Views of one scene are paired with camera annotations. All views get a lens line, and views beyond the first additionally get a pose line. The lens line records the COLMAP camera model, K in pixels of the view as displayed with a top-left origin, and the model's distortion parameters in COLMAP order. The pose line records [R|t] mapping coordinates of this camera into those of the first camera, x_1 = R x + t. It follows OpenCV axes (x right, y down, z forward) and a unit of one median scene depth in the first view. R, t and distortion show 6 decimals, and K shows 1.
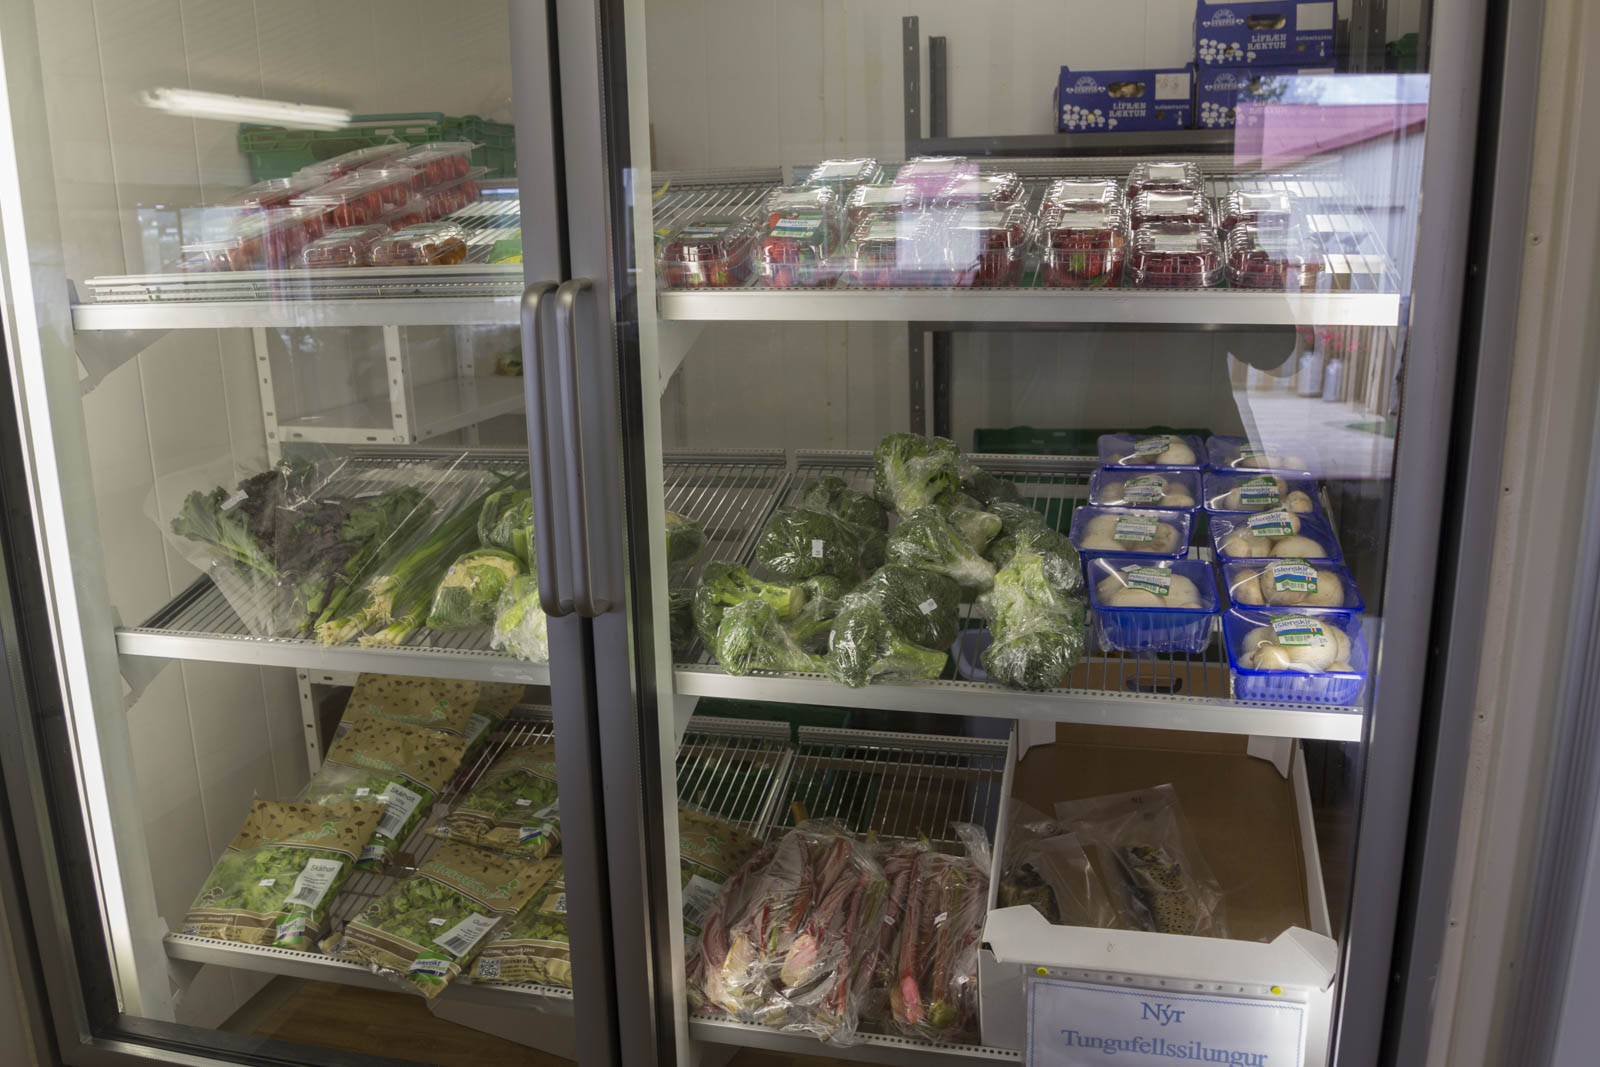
lens RADIAL K [[1332.0, 0, 800.6], [0, 1332.0, 570.6], [0, 0, 1]] dist [-0.098881, -0.004028]
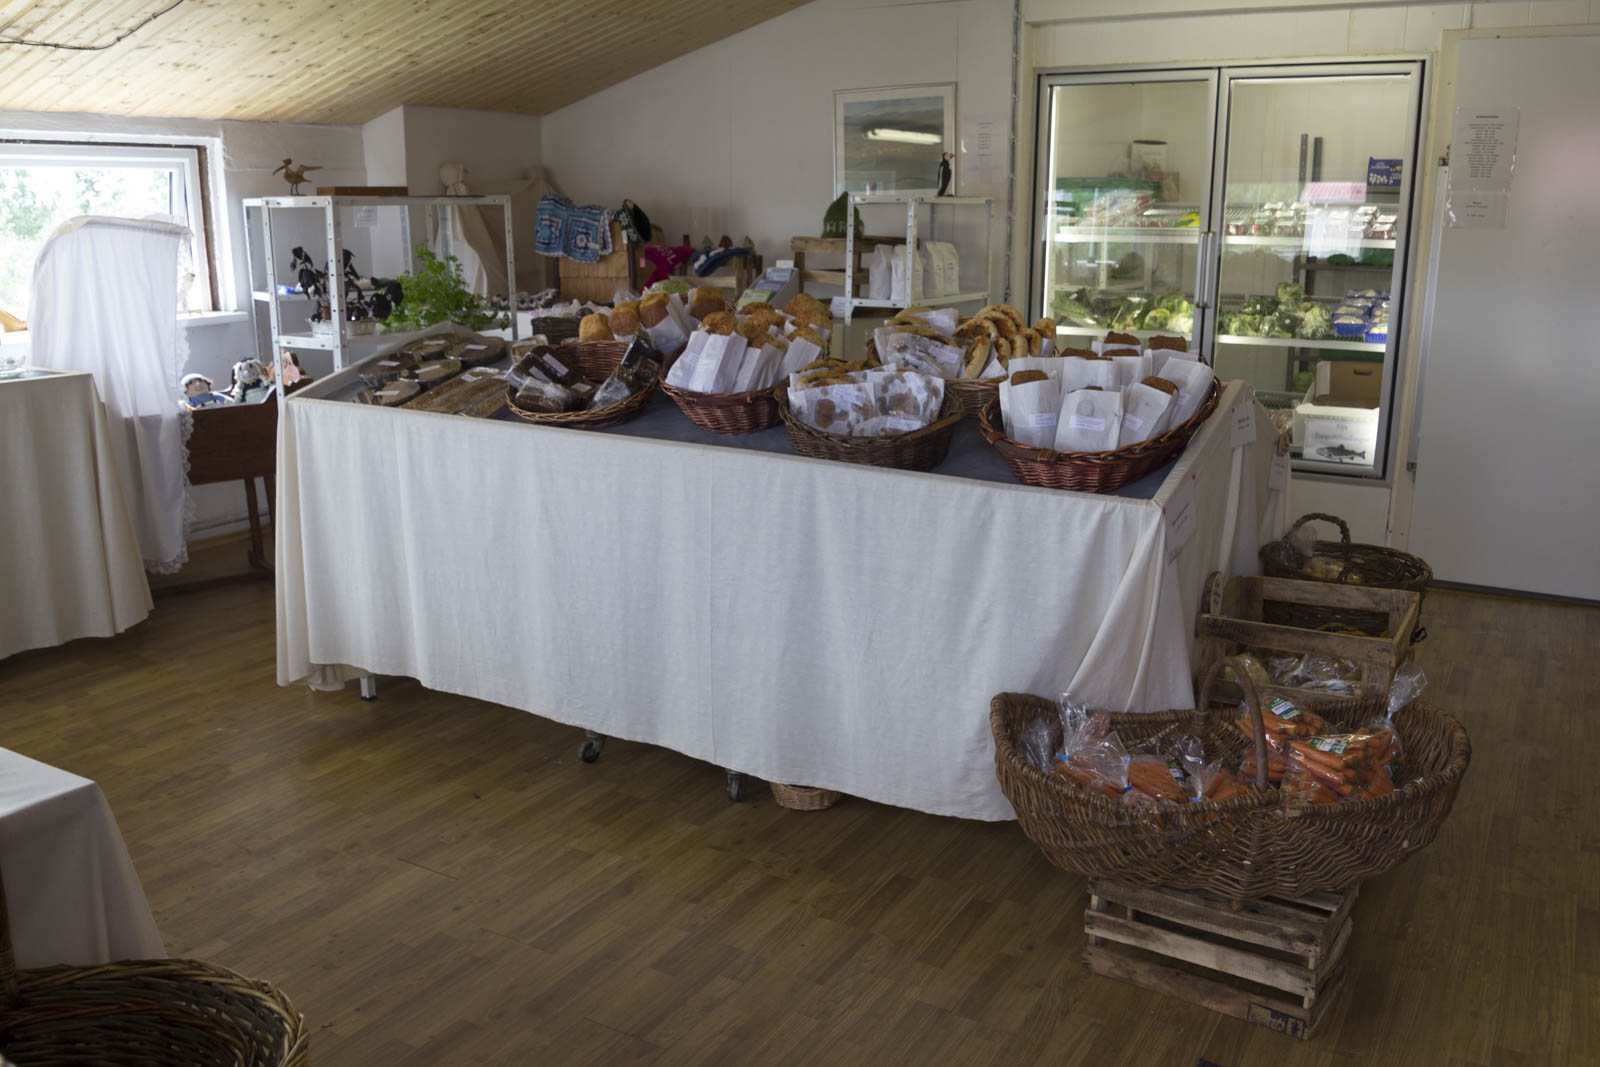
lens RADIAL K [[1302.6, 0, 800.0], [0, 1302.6, 533.5], [0, 0, 1]] dist [-0.074101, -0.003325]
pose [[0.955901, 0.091700, -0.279006, -0.153315], [-0.095456, 0.995434, 0.000126, 0.751019], [0.277743, 0.026512, 0.960289, -2.860008]]
